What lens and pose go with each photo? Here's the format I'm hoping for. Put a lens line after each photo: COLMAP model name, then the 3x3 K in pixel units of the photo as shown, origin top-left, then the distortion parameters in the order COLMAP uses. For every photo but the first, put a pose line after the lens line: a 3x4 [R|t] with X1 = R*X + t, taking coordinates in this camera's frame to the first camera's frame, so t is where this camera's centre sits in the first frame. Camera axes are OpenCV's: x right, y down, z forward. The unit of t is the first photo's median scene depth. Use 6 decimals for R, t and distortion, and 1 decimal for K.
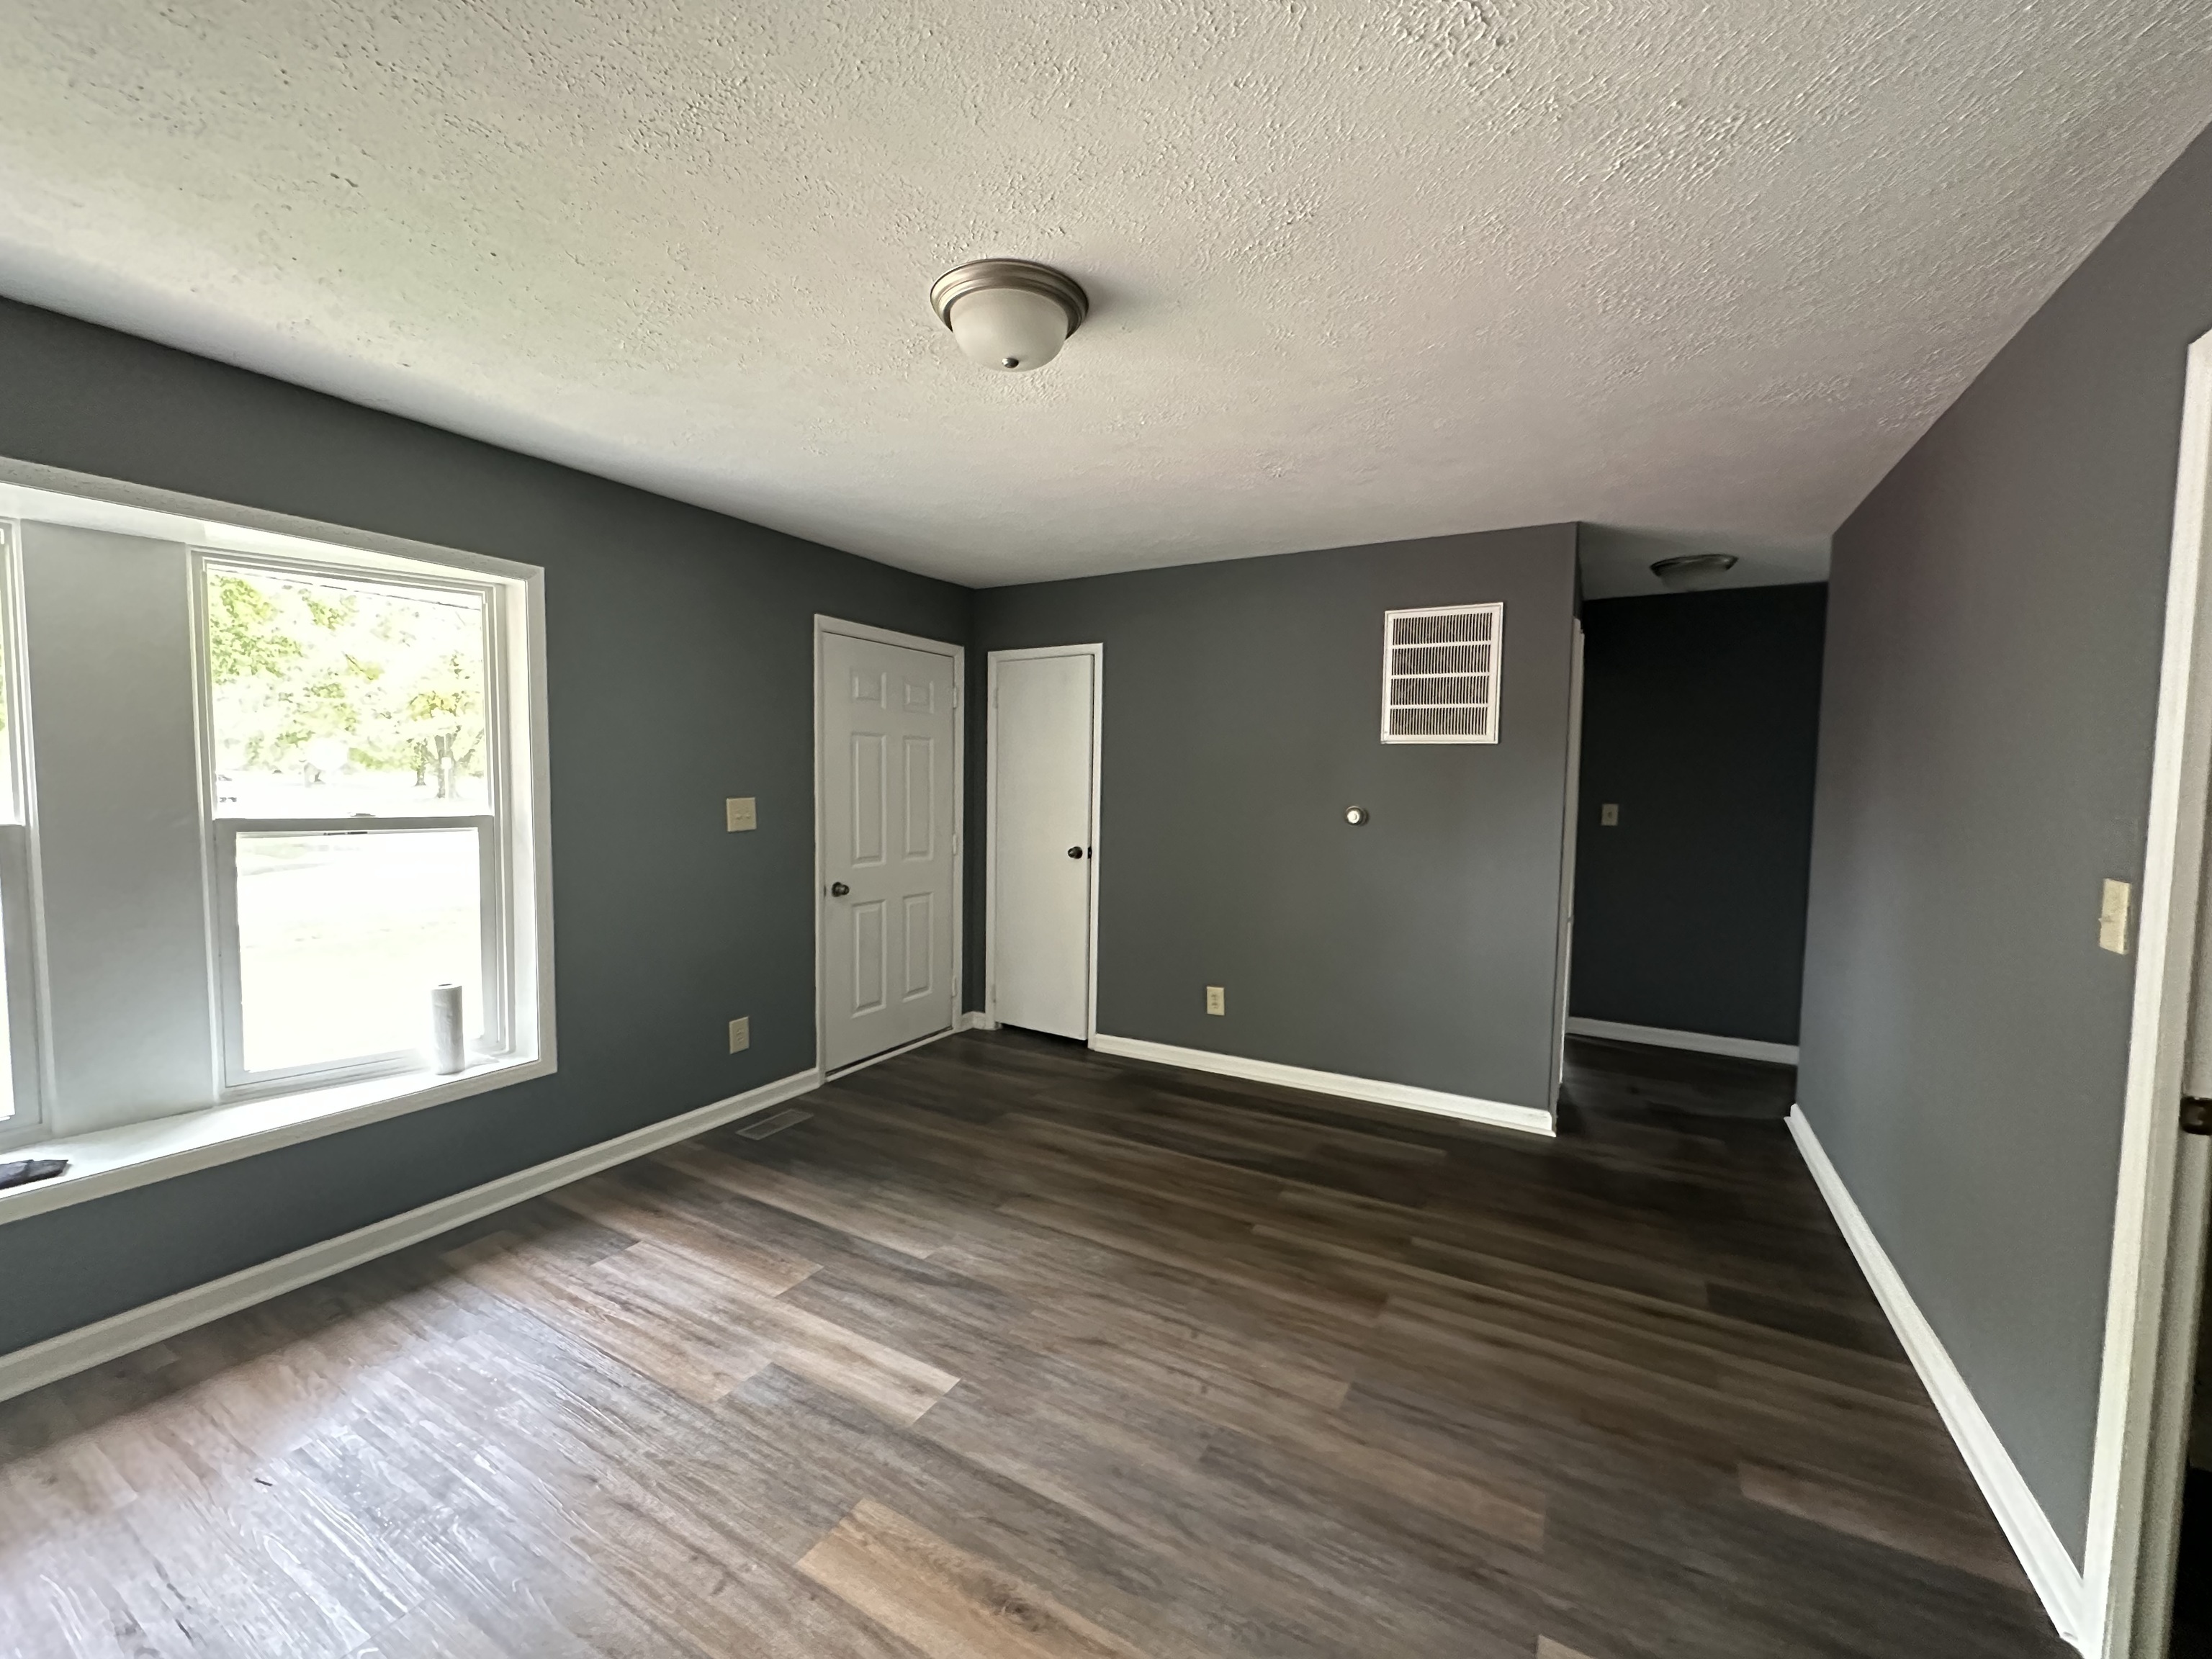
lens RADIAL K [[883.2, 0, 1106.5], [0, 883.2, 834.7], [0, 0, 1]] dist [0.000205, 0.000276]
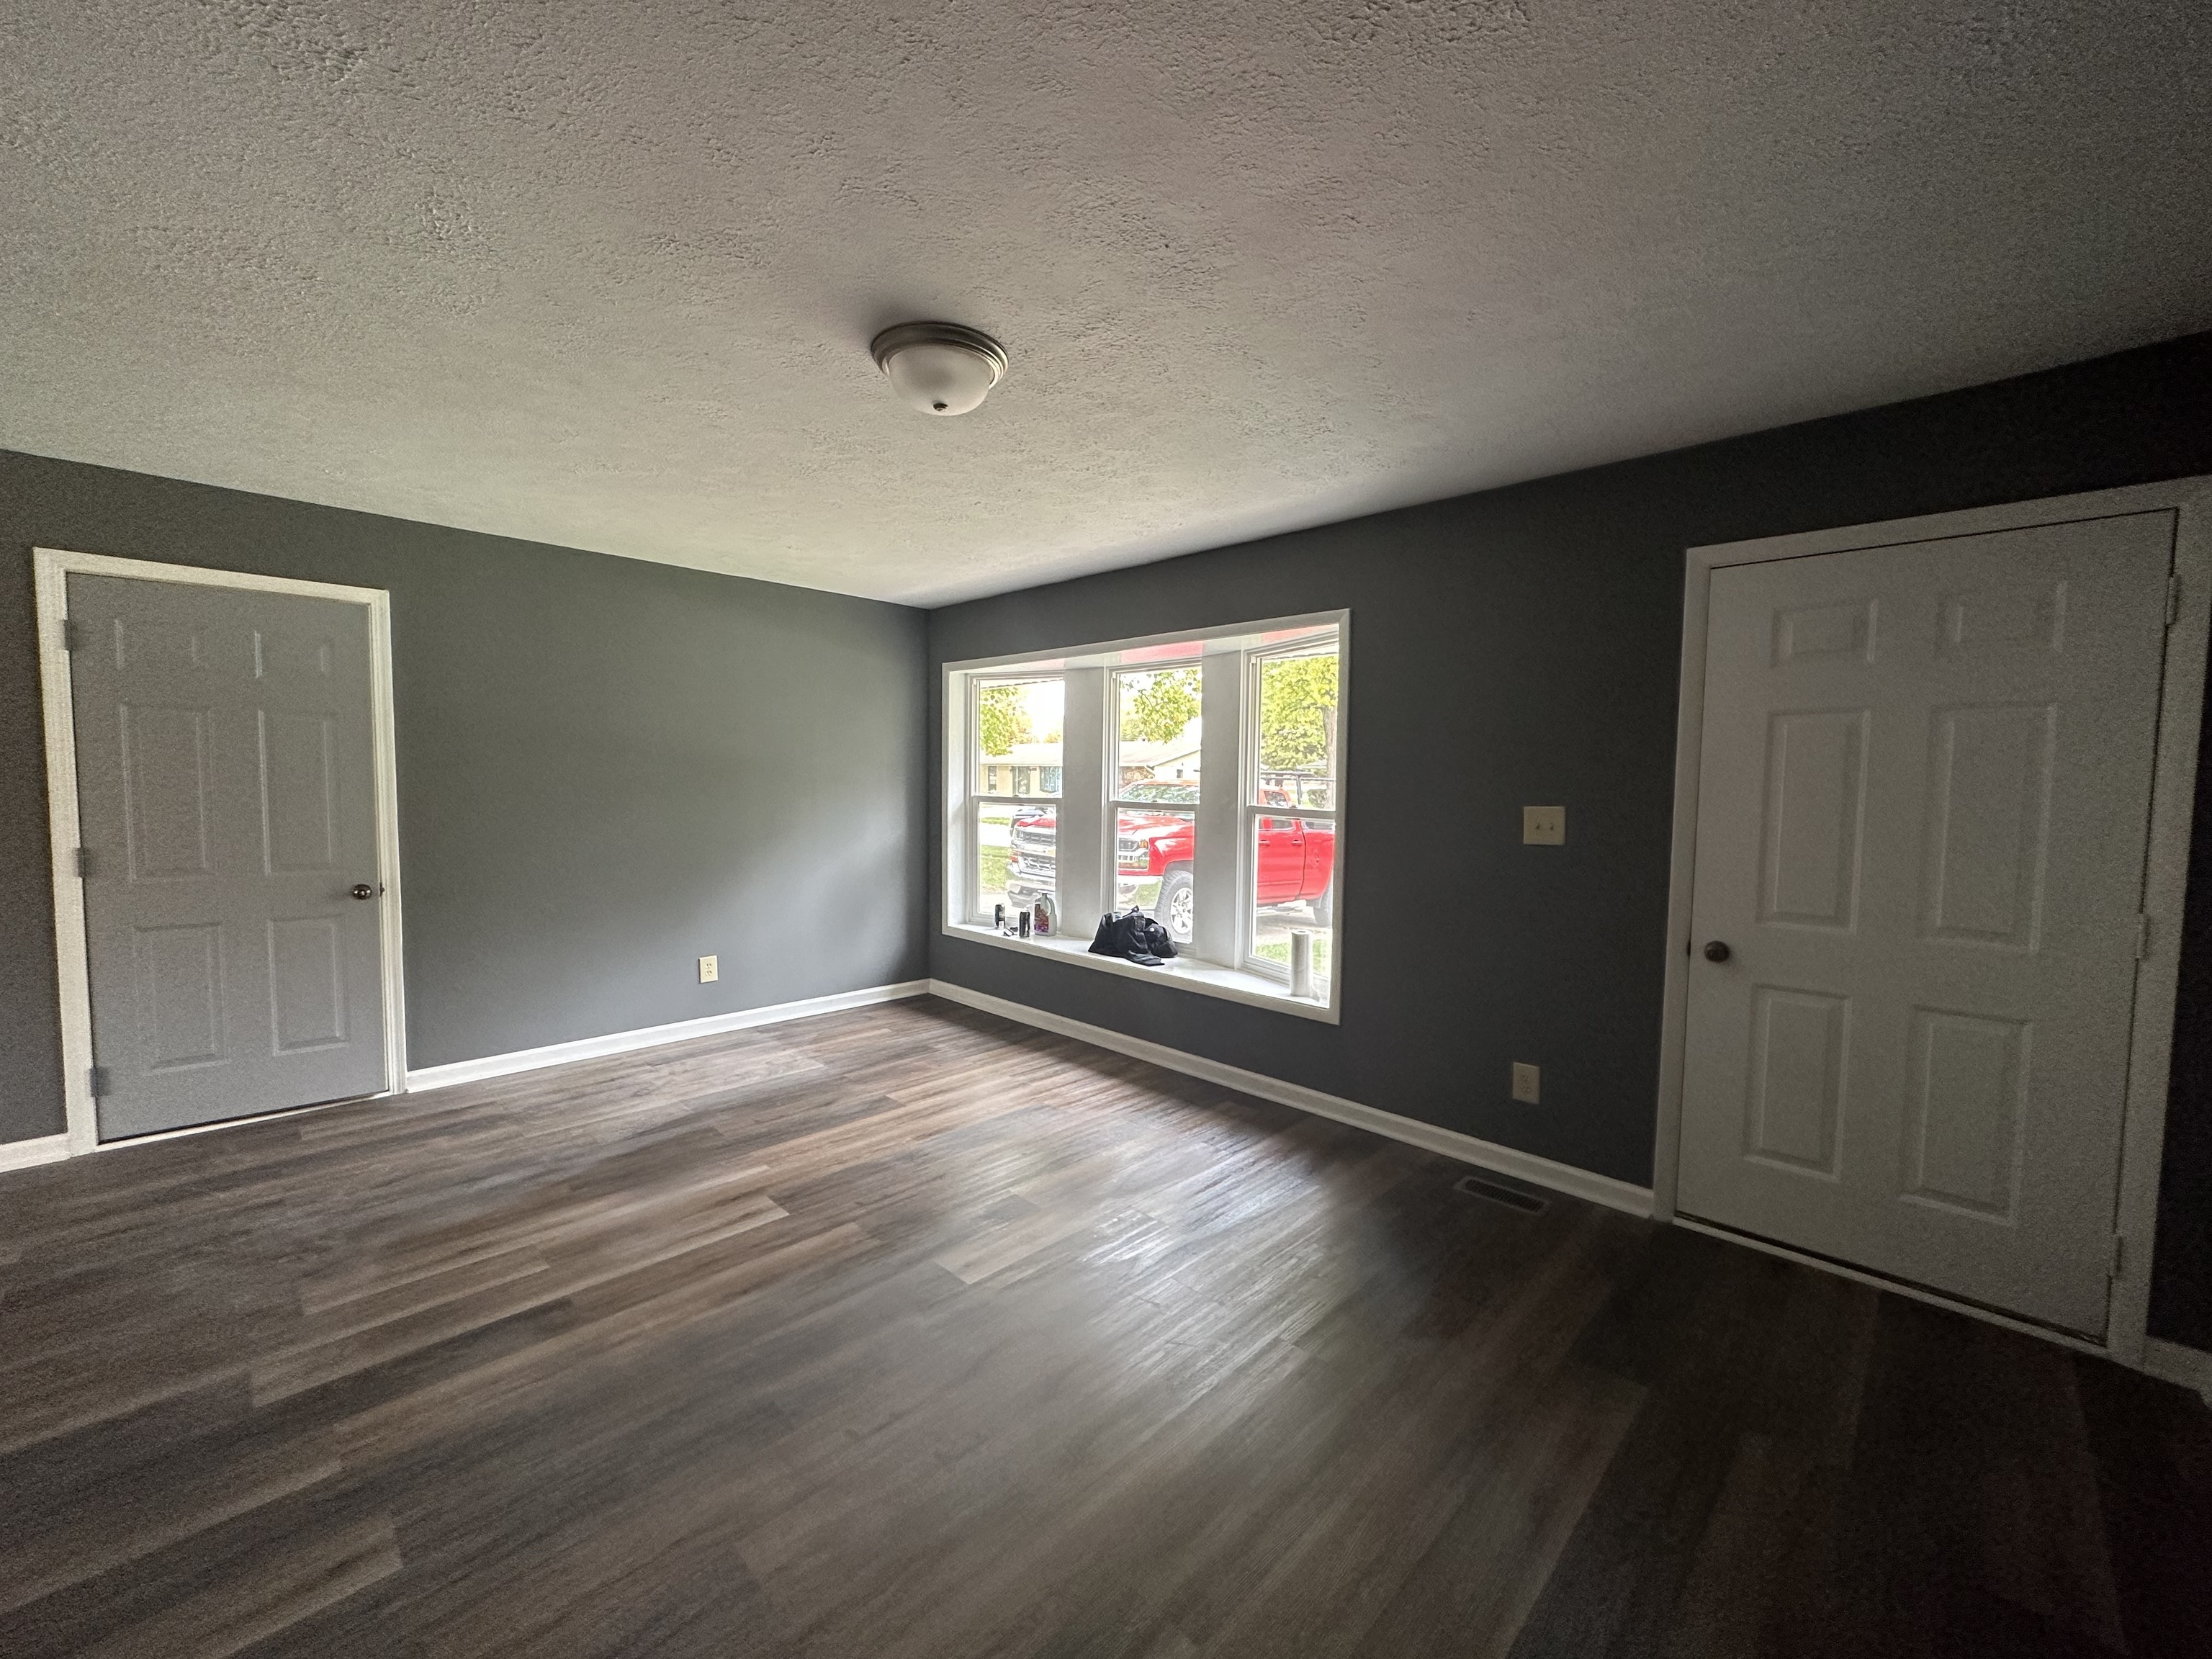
lens RADIAL K [[883.2, 0, 1107.5], [0, 883.2, 825.4], [0, 0, 1]] dist [0.000205, 0.000276]
pose [[-0.265215, 0.034401, -0.963575, 0.473590], [-0.076200, 0.995490, 0.056514, -0.036681], [0.961174, 0.088413, -0.261397, 0.756890]]
